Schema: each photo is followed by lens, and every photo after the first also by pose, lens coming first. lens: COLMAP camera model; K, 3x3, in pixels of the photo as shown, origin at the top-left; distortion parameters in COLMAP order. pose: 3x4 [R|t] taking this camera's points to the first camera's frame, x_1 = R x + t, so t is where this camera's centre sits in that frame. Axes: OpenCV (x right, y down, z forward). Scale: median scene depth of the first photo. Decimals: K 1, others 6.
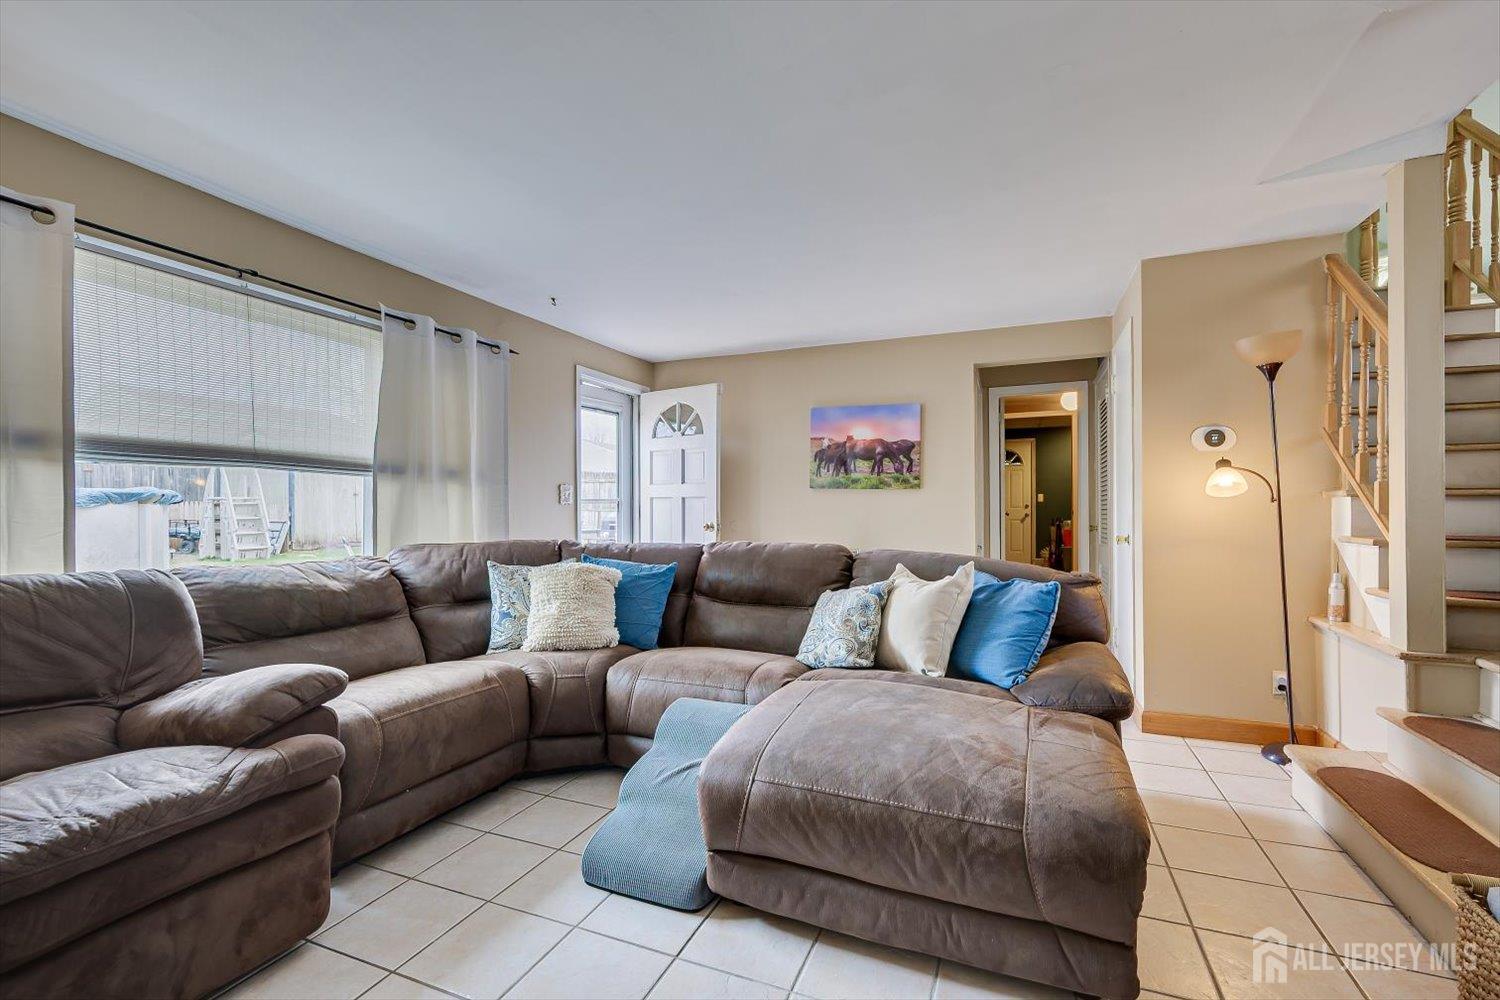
lens RADIAL K [[649.4, 0, 758.4], [0, 649.4, 508.1], [0, 0, 1]] dist [-0.000715, 0.000233]
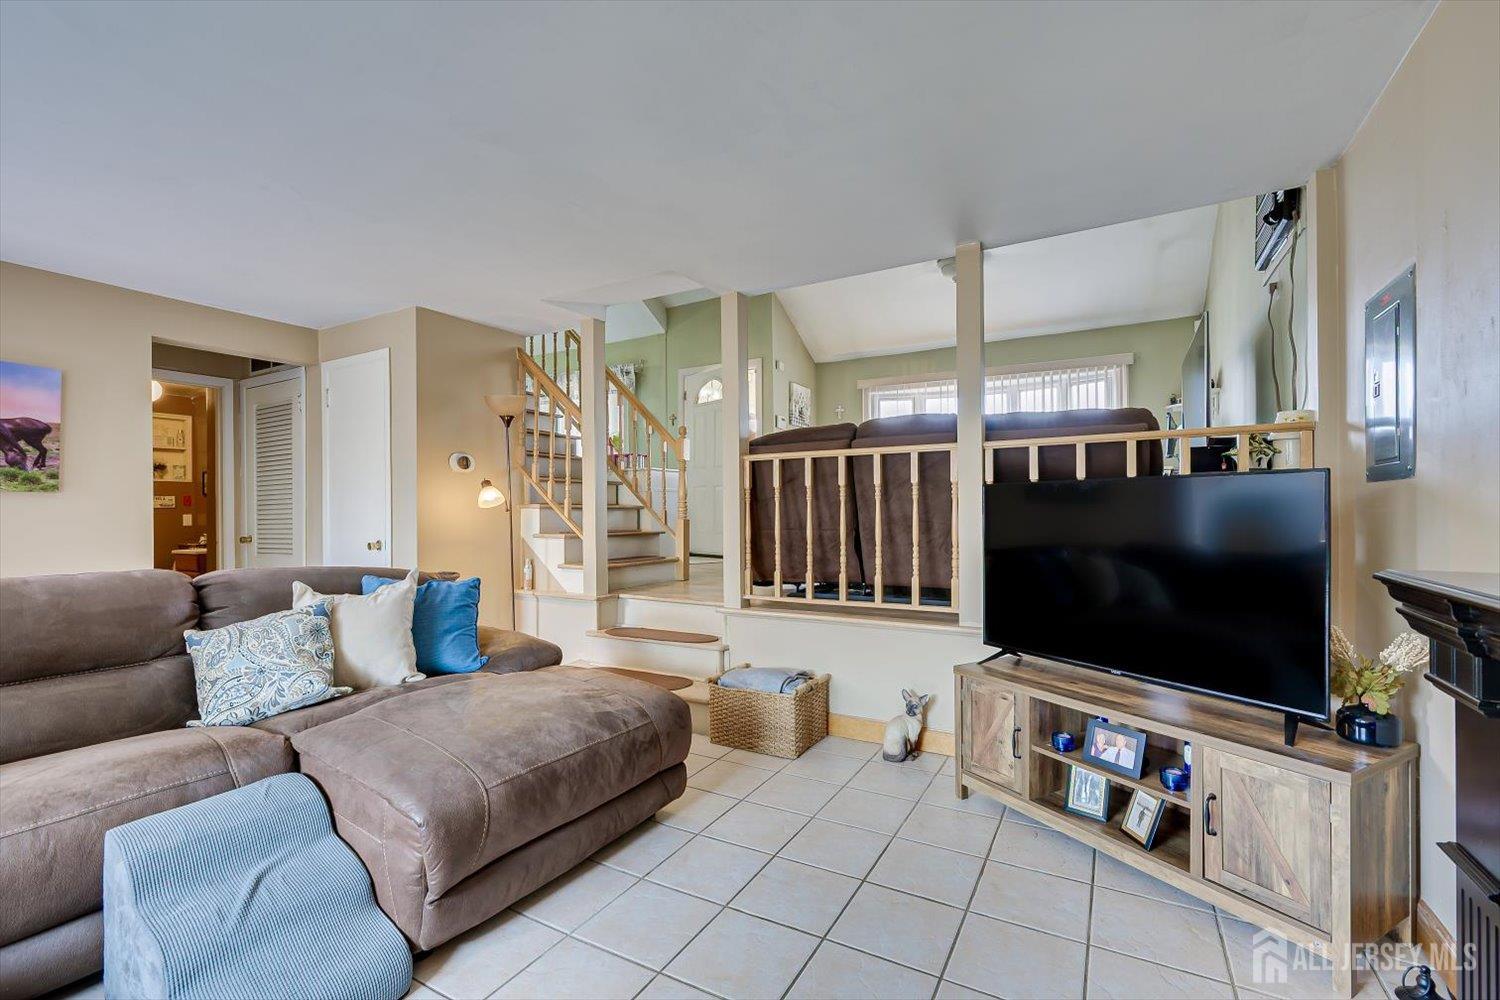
lens RADIAL K [[649.4, 0, 758.4], [0, 649.4, 508.1], [0, 0, 1]] dist [-0.000715, 0.000233]
pose [[0.124791, 0.007144, 0.992157, -0.555753], [0.008569, 0.999929, -0.008277, -0.000597], [-0.992146, 0.009534, 0.124721, 0.270475]]
